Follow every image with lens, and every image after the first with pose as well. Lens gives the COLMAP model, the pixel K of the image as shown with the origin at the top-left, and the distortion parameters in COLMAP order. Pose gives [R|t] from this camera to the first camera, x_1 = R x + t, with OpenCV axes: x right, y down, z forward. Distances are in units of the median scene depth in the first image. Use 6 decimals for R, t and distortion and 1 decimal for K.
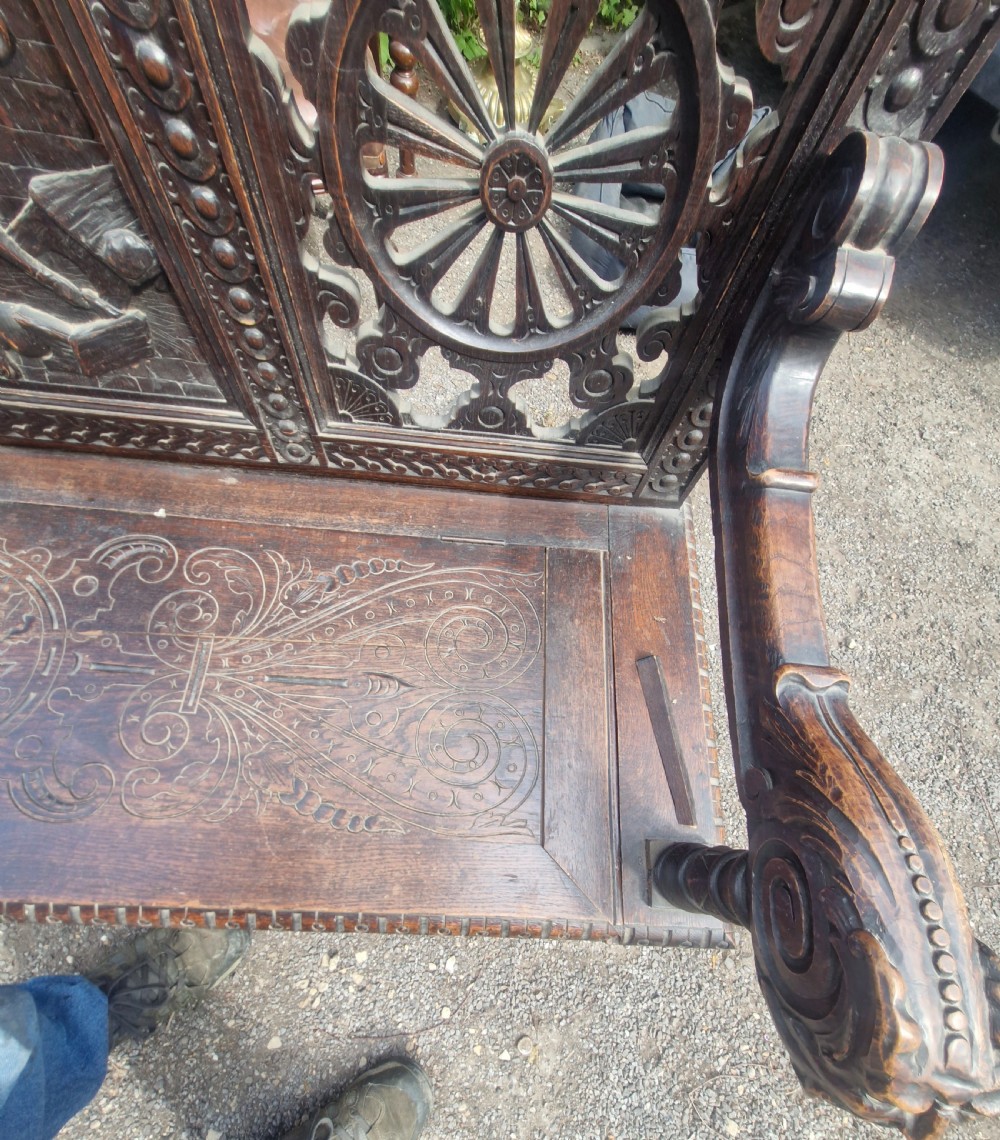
lens RADIAL K [[518.9, 0, 495.5], [0, 518.9, 670.3], [0, 0, 1]] dist [0.002919, -0.002734]
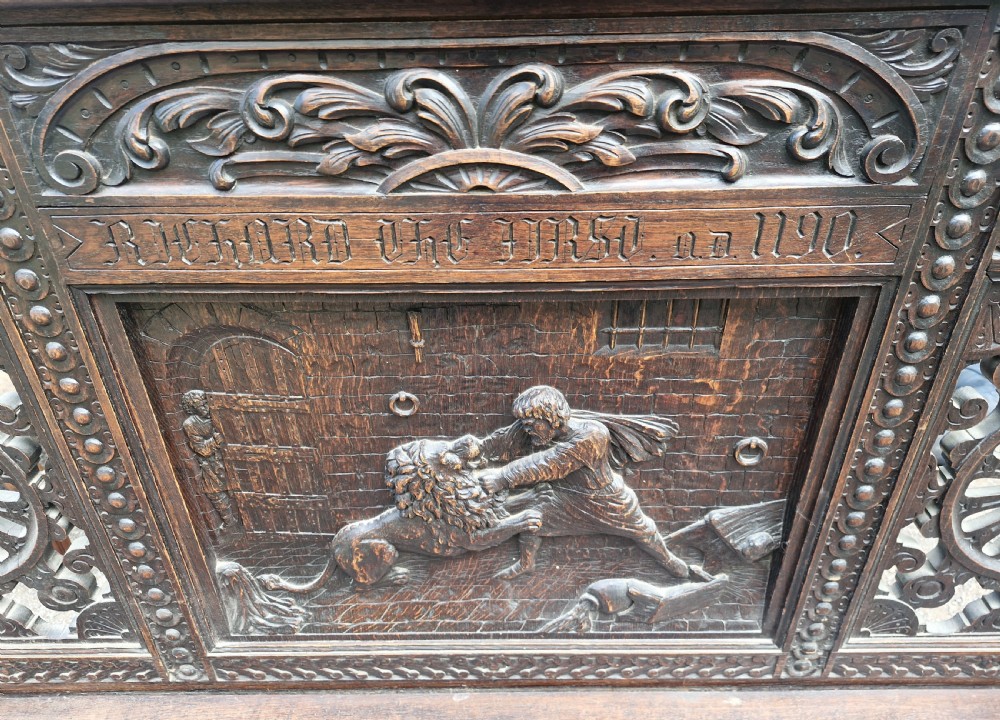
lens RADIAL K [[685.7, 0, 500.6], [0, 685.7, 365.2], [0, 0, 1]] dist [0.050490, -0.054195]
pose [[0.992675, -0.115381, -0.035830, -0.914654], [0.068555, 0.782130, -0.619333, -0.078074], [0.099483, 0.612340, 0.784310, -0.551271]]
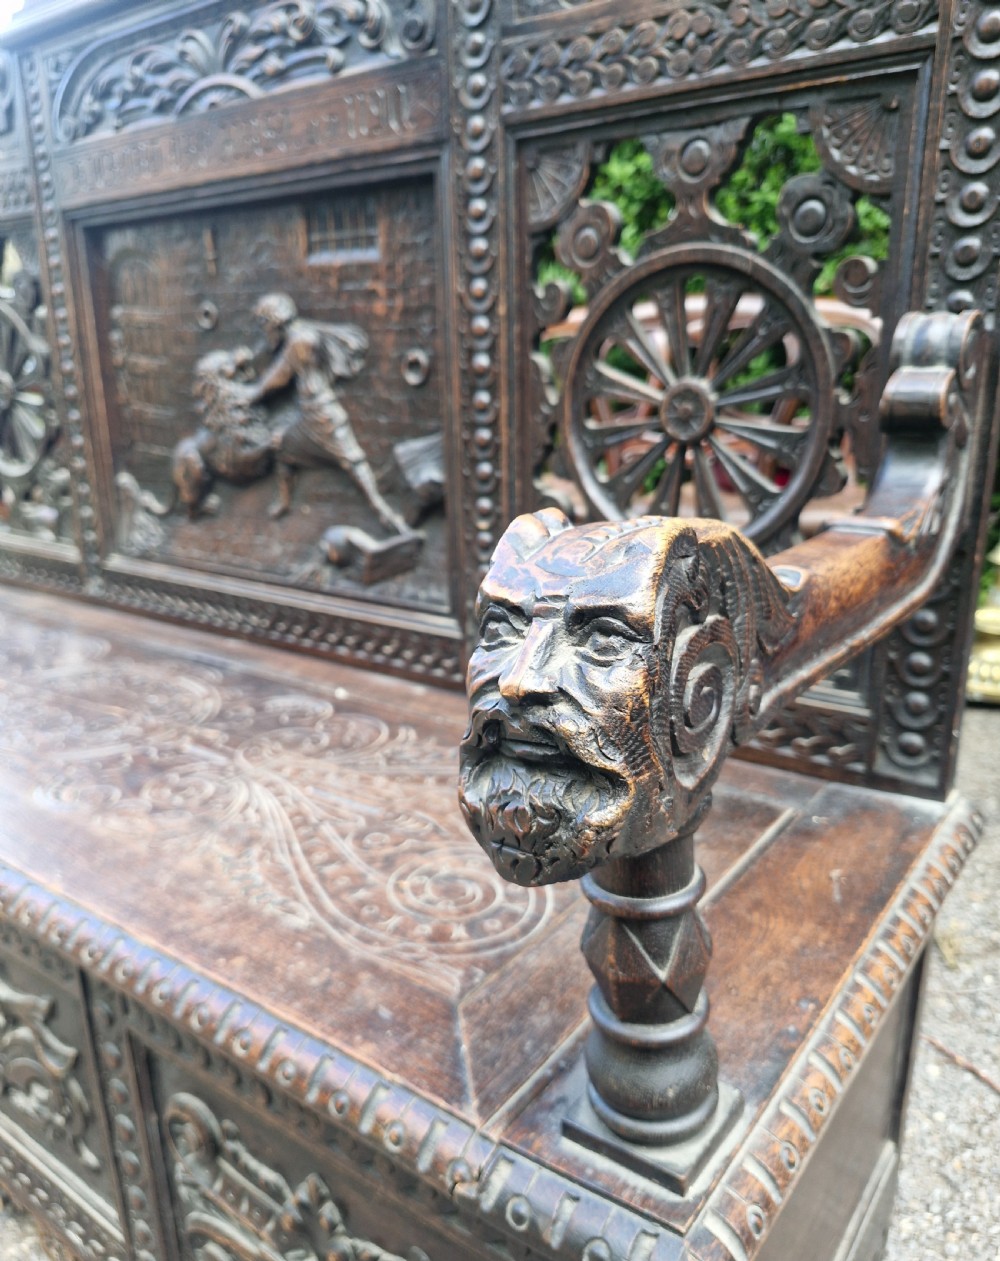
lens RADIAL K [[955.8, 0, 518.3], [0, 955.8, 670.6], [0, 0, 1]] dist [0.005113, -0.031119]
pose [[0.826591, 0.065993, -0.558921, 0.662148], [-0.493160, 0.563452, -0.662809, 0.736925], [0.271184, 0.823509, 0.498290, 0.162050]]
